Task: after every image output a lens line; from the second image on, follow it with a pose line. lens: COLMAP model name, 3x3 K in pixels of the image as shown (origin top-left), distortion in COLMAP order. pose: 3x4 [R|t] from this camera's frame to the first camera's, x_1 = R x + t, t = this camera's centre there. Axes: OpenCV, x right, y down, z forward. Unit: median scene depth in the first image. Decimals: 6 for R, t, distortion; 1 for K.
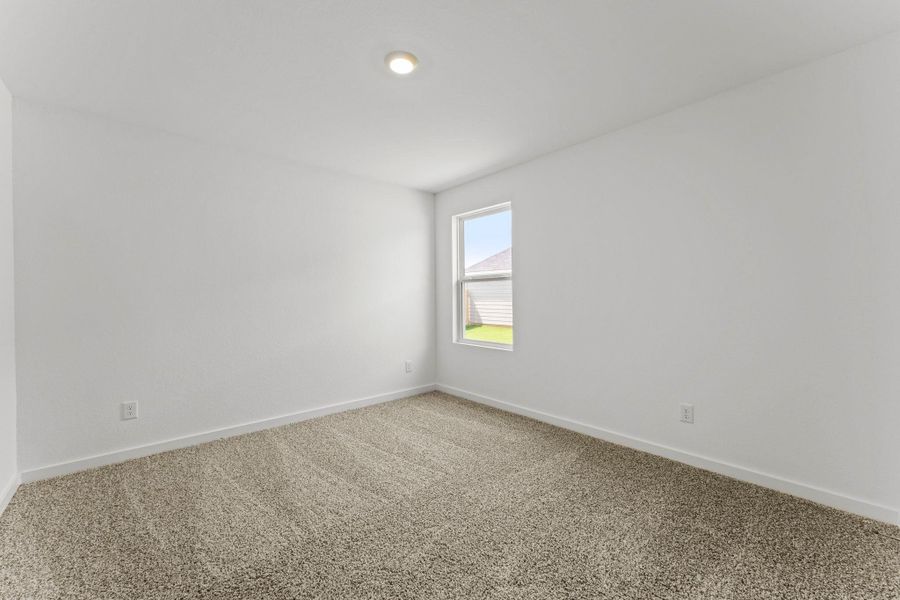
lens RADIAL K [[365.6, 0, 450.0], [0, 365.6, 300.0], [0, 0, 1]] dist [-0.001091, -0.000333]
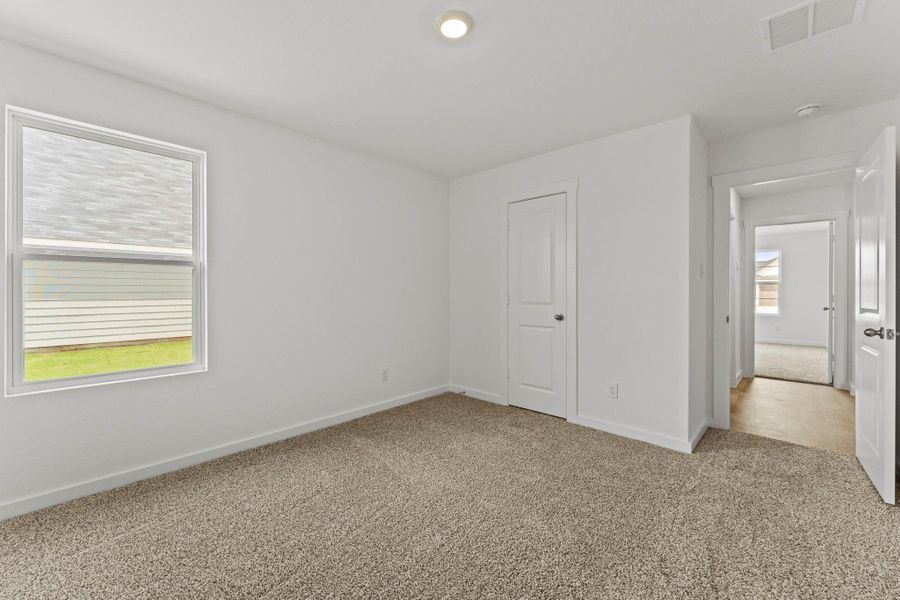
lens RADIAL K [[365.6, 0, 450.0], [0, 365.6, 300.0], [0, 0, 1]] dist [-0.001091, -0.000333]
pose [[-0.066745, -0.024535, 0.997468, -0.700334], [0.012752, 0.999595, 0.025441, -0.007005], [-0.997689, 0.014418, -0.066406, 0.767593]]
